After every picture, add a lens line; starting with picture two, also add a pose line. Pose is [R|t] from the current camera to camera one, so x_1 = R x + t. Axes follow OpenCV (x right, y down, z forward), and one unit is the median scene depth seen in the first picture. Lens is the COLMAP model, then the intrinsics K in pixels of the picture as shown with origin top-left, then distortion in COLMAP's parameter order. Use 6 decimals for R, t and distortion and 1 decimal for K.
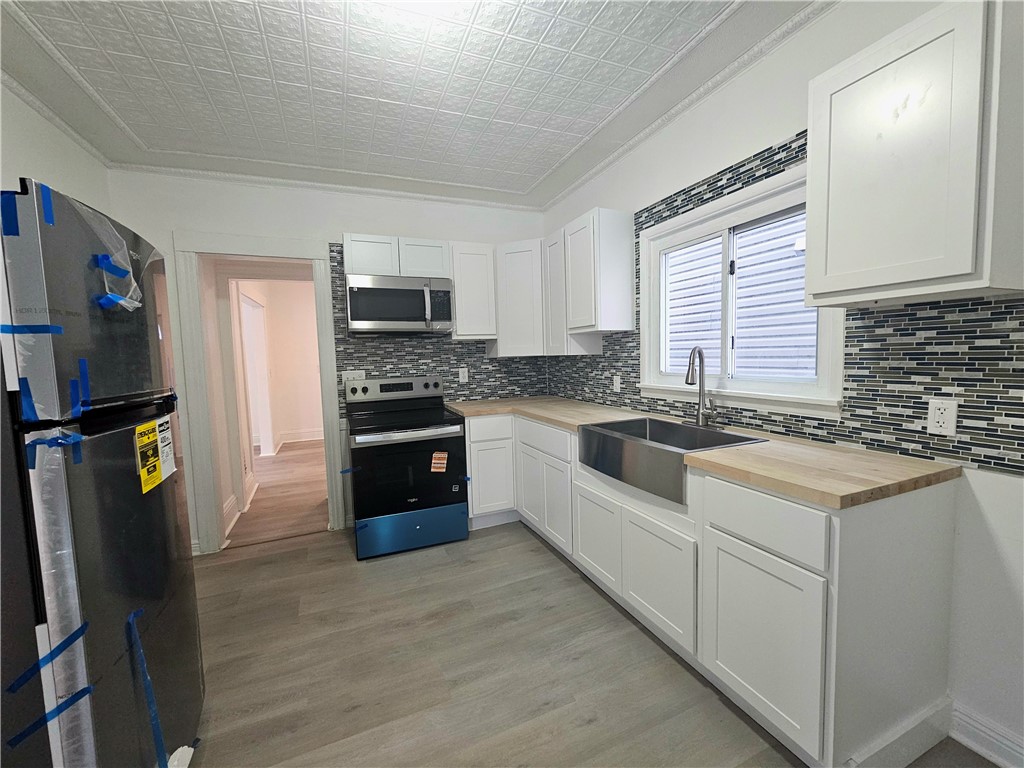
lens RADIAL K [[418.1, 0, 512.0], [0, 418.1, 384.0], [0, 0, 1]] dist [-0.003076, 0.000105]
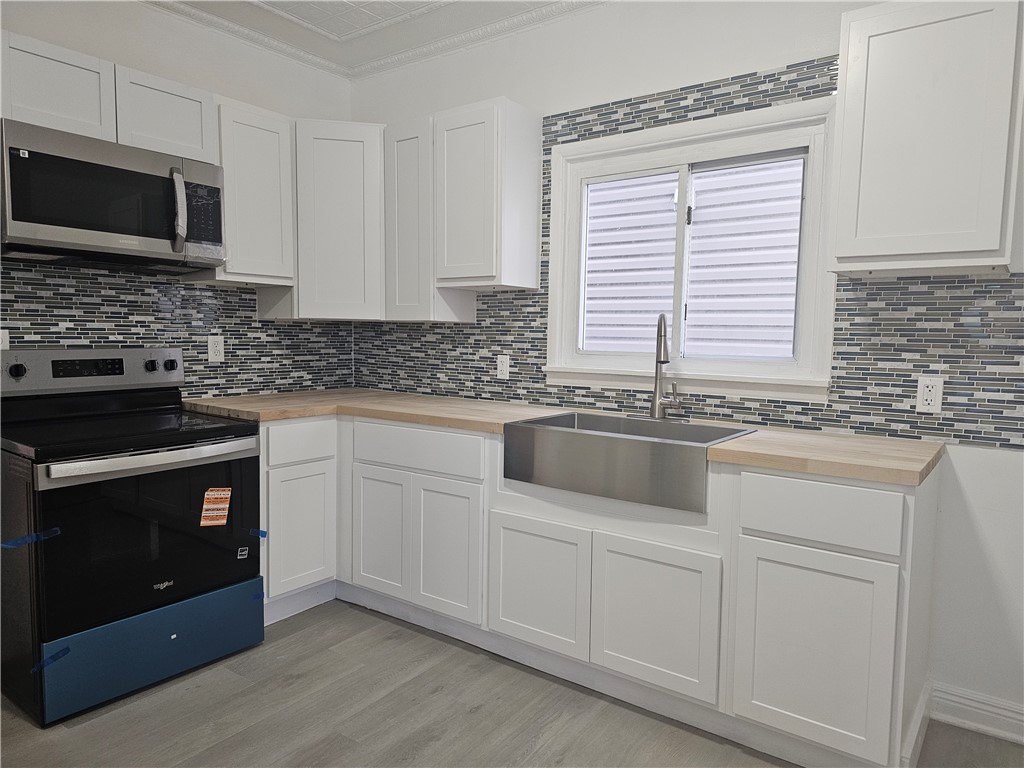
lens RADIAL K [[683.8, 0, 510.8], [0, 683.8, 387.8], [0, 0, 1]] dist [0.080402, -0.086566]
pose [[0.856235, 0.002667, 0.516580, -0.337164], [-0.005467, 0.999977, 0.003899, 0.031603], [-0.516558, -0.006163, 0.856230, 0.053577]]
